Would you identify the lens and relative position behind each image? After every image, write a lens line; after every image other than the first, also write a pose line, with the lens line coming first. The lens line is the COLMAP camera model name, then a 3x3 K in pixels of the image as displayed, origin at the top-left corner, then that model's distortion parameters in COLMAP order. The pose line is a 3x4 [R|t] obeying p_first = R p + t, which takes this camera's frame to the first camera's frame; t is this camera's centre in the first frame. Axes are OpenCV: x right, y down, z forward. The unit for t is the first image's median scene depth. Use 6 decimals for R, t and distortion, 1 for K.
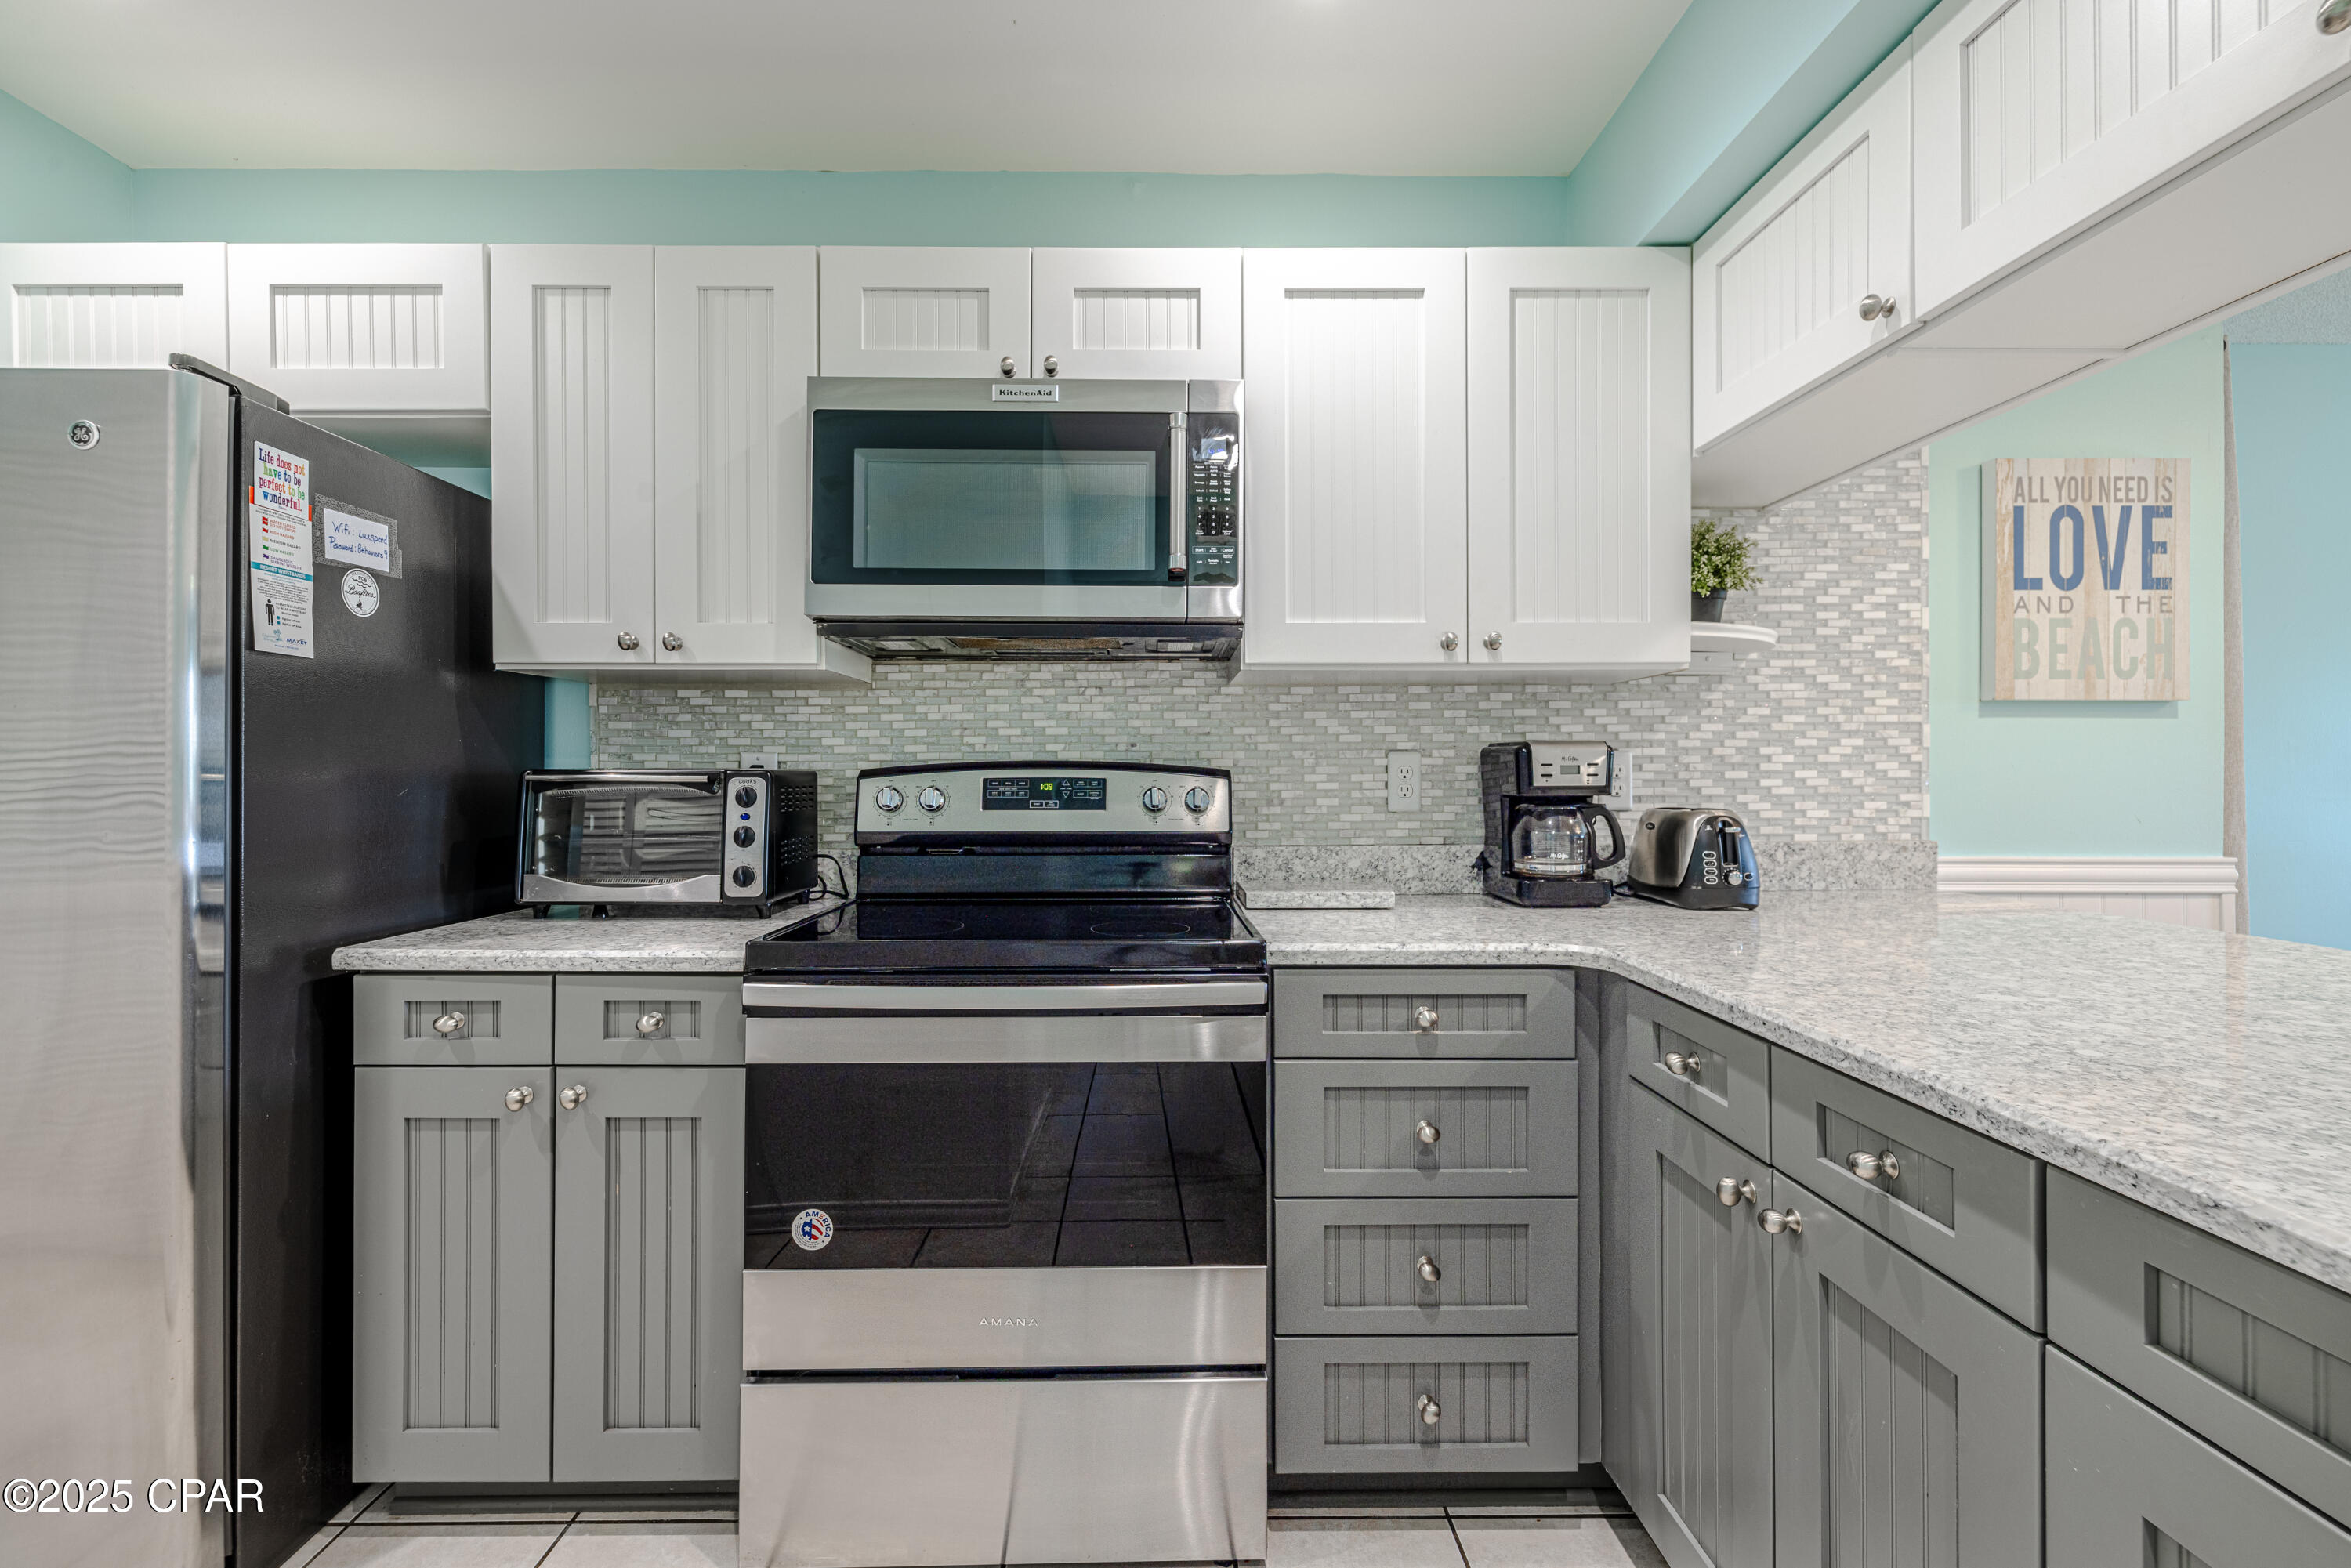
lens RADIAL K [[1000.4, 0, 1149.6], [0, 1000.4, 771.3], [0, 0, 1]] dist [-0.000044, -0.000275]
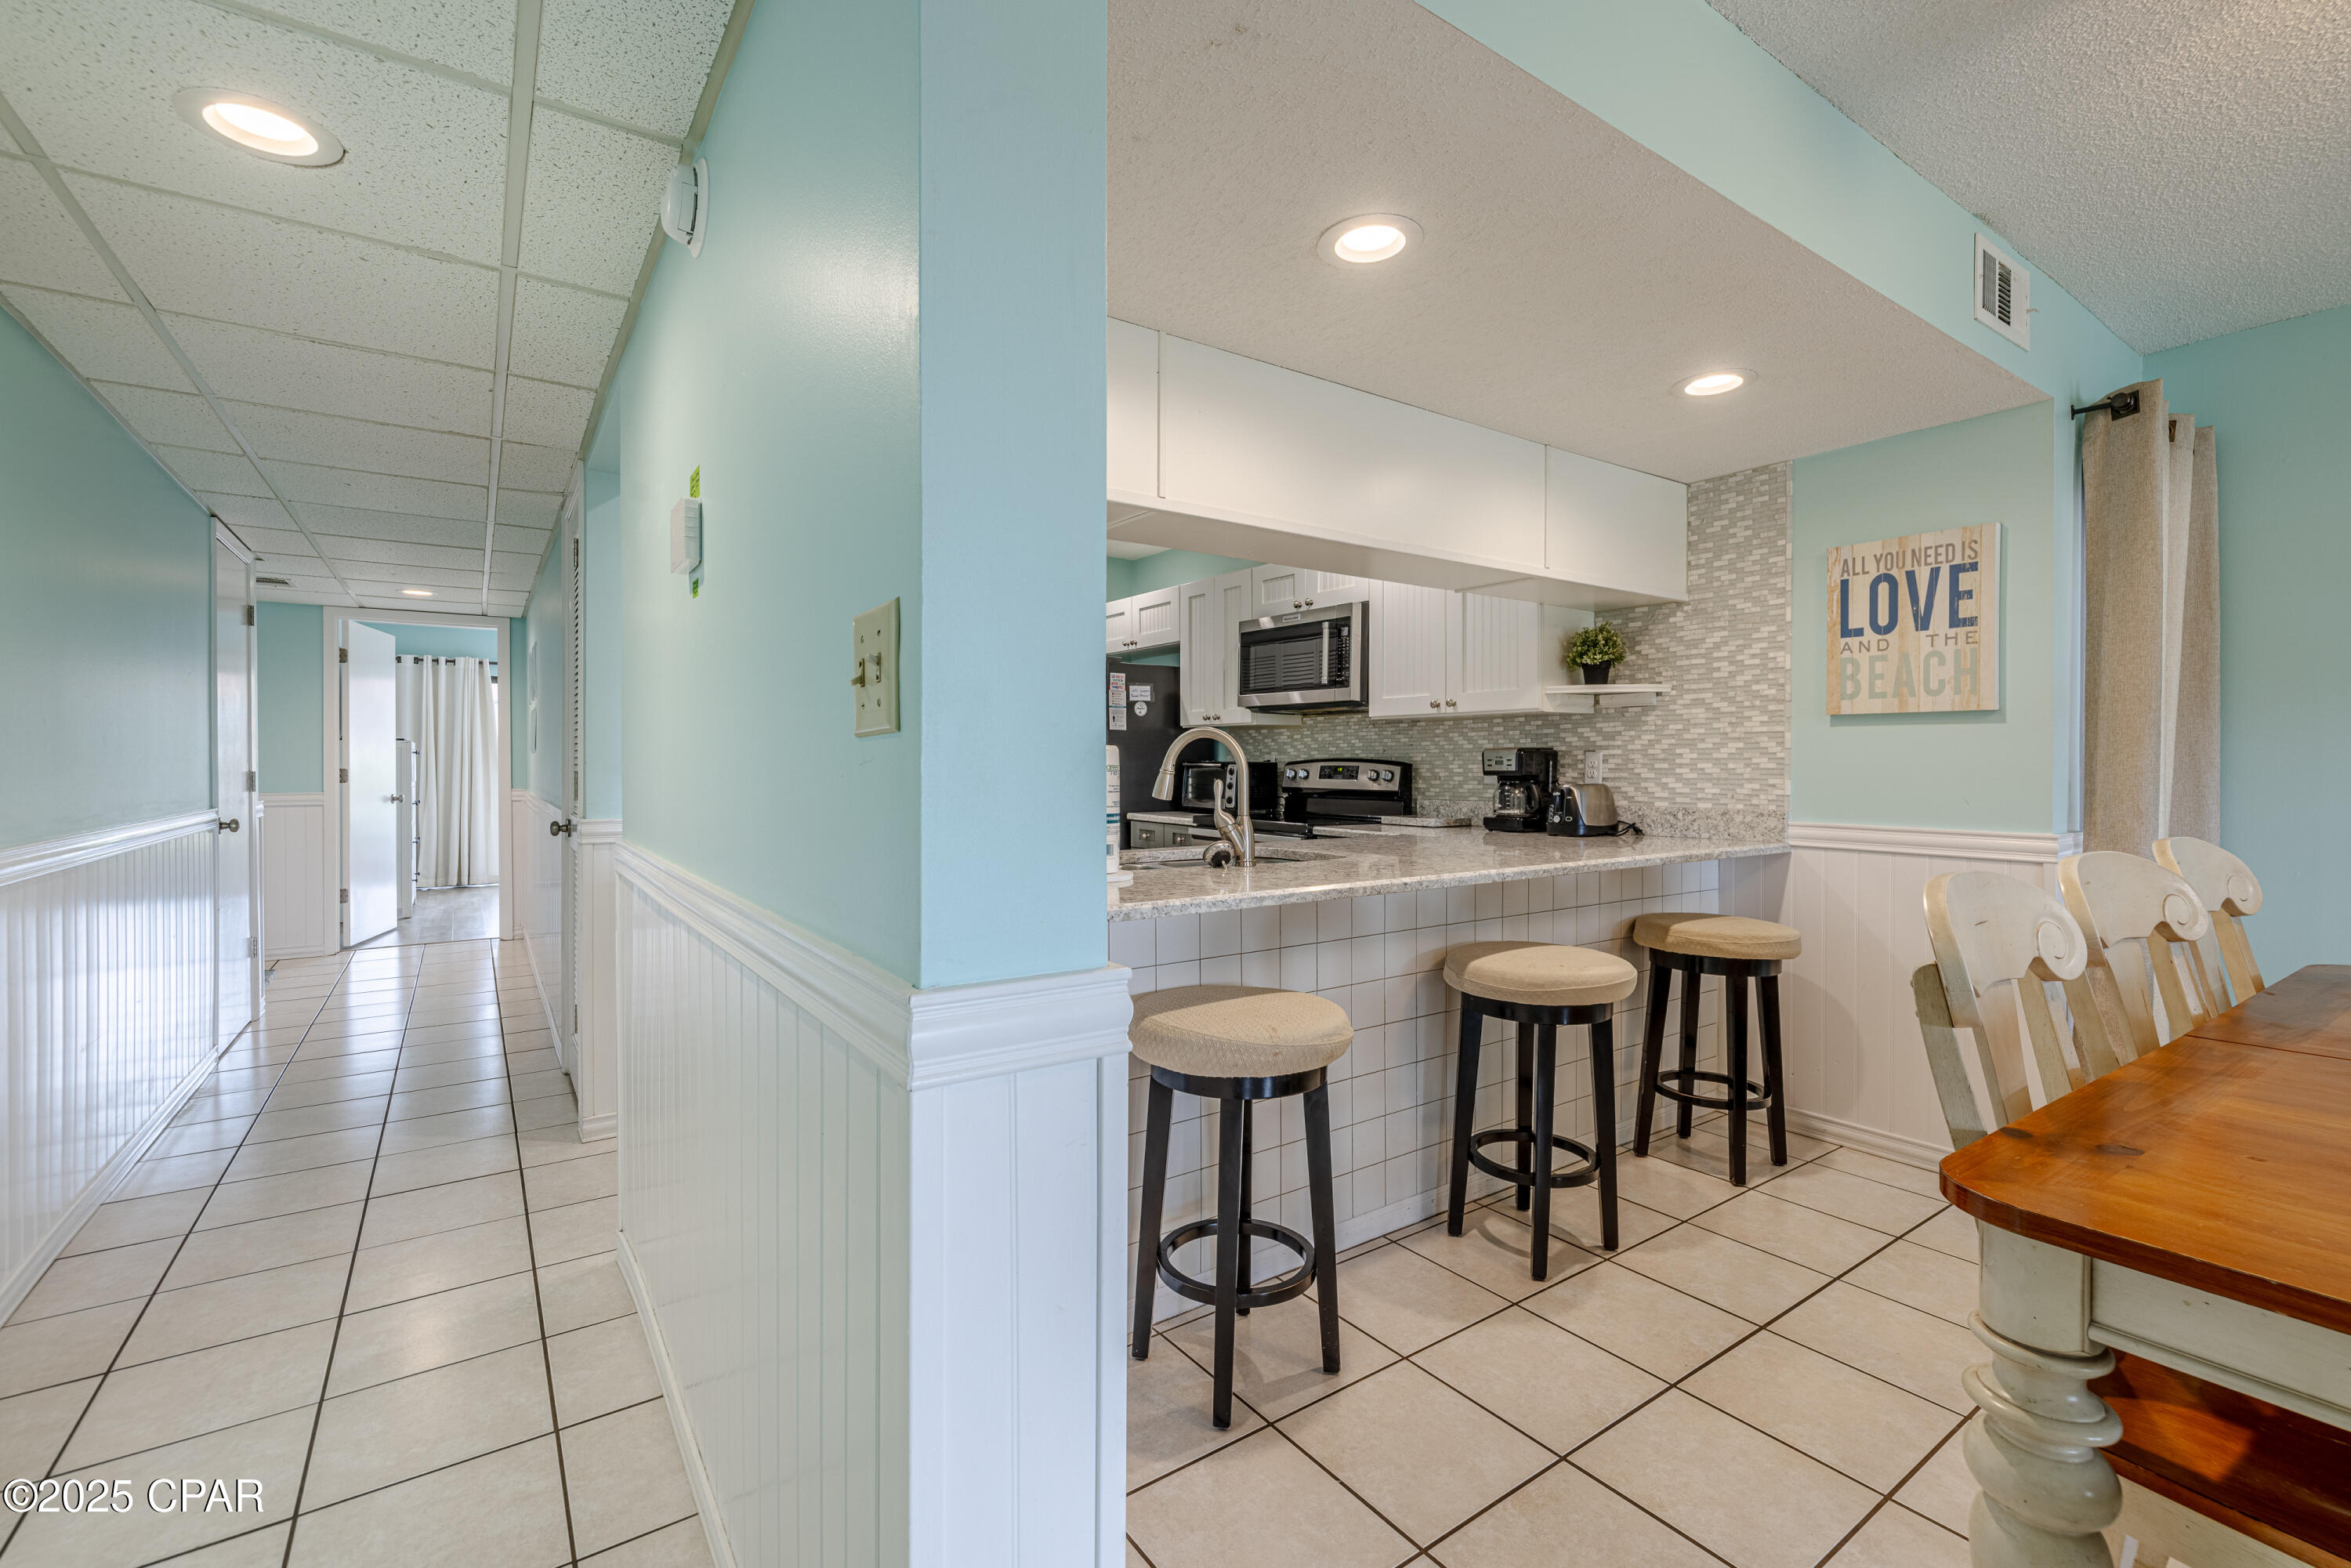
lens RADIAL K [[1000.4, 0, 1146.1], [0, 1000.4, 768.9], [0, 0, 1]] dist [-0.000044, -0.000275]
pose [[0.553736, 0.007400, -0.832659, 1.613802], [-0.003091, 0.999972, 0.006831, -0.000045], [0.832687, -0.001209, 0.553743, -0.671802]]
